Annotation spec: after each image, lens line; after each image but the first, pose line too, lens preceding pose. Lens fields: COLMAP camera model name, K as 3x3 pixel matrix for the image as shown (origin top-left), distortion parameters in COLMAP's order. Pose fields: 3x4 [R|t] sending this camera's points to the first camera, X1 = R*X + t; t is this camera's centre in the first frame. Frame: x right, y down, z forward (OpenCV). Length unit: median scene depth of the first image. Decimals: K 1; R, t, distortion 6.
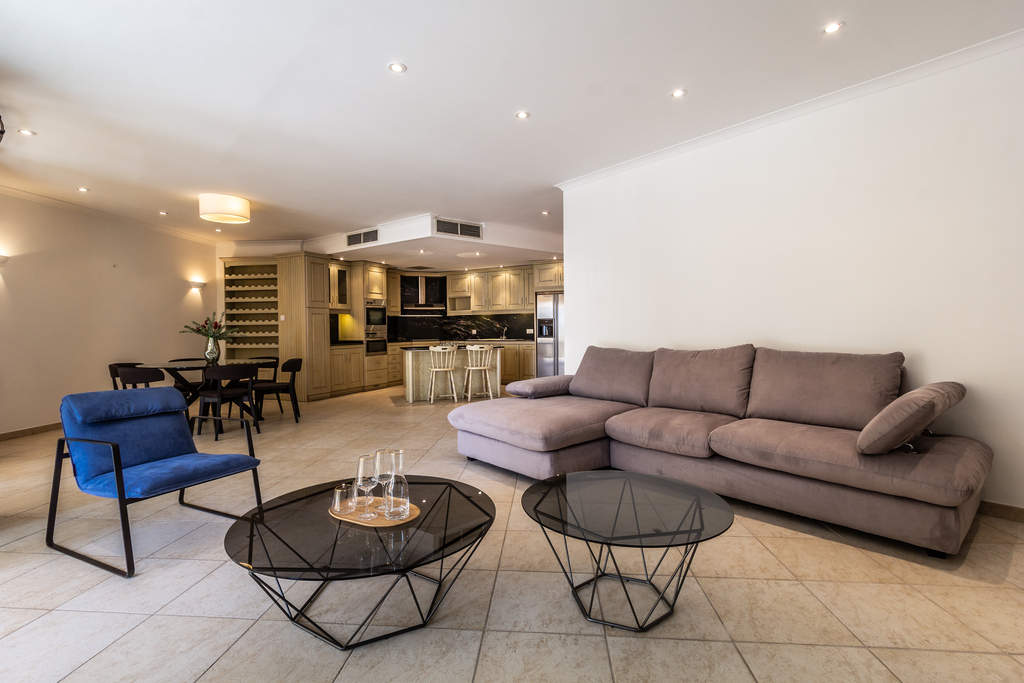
lens RADIAL K [[474.5, 0, 504.9], [0, 474.5, 333.4], [0, 0, 1]] dist [0.000283, 0.000275]
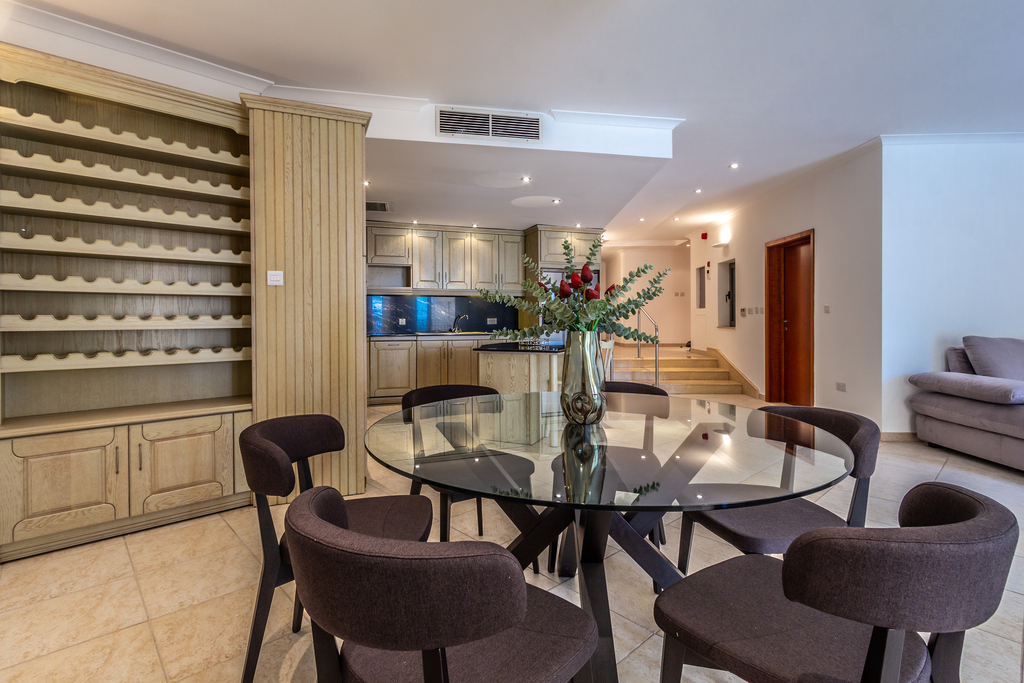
lens RADIAL K [[490.2, 0, 510.0], [0, 490.2, 326.2], [0, 0, 1]] dist [0.000579, 0.000119]
pose [[0.663155, -0.002620, 0.748477, -0.563170], [0.005272, 0.999985, -0.001170, 0.005409], [-0.748463, 0.004722, 0.663159, 0.551040]]
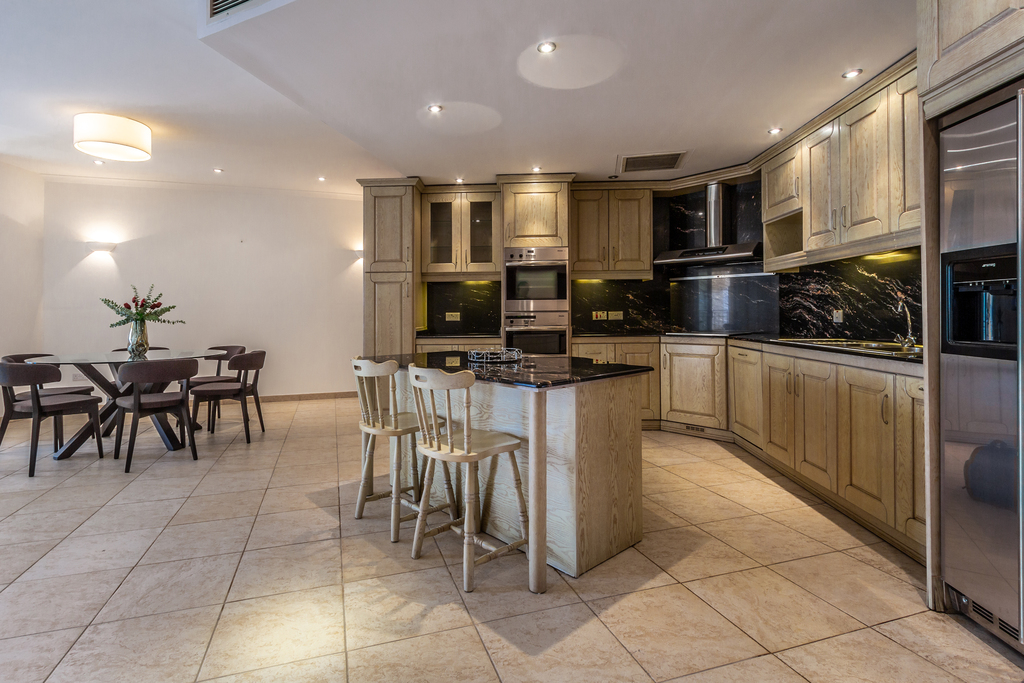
lens RADIAL K [[496.8, 0, 485.0], [0, 496.8, 308.7], [0, 0, 1]] dist [-0.000834, -0.000053]
pose [[0.383368, 0.000416, -0.923596, 0.192855], [-0.004452, 0.999989, -0.001398, -0.007965], [0.923585, 0.004647, 0.383365, 0.782640]]
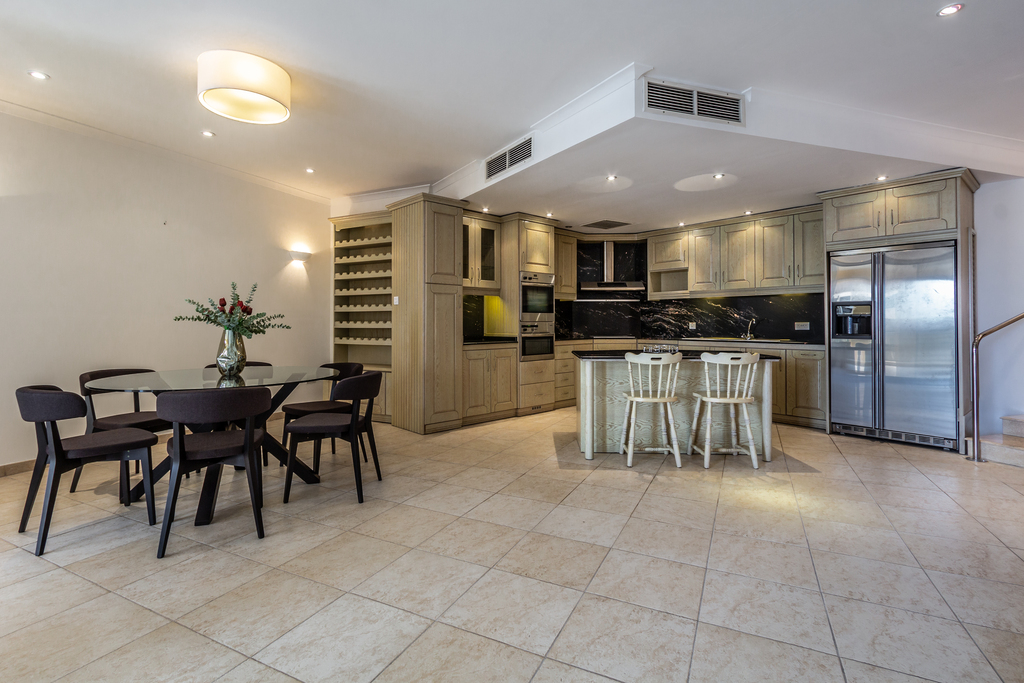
lens RADIAL K [[486.4, 0, 507.1], [0, 486.4, 319.6], [0, 0, 1]] dist [0.000688, 0.000079]
pose [[0.932012, 0.008070, -0.362338, -0.072953], [-0.013298, 0.999840, -0.011935, -0.000221], [0.362184, 0.015942, 0.931970, 0.383128]]
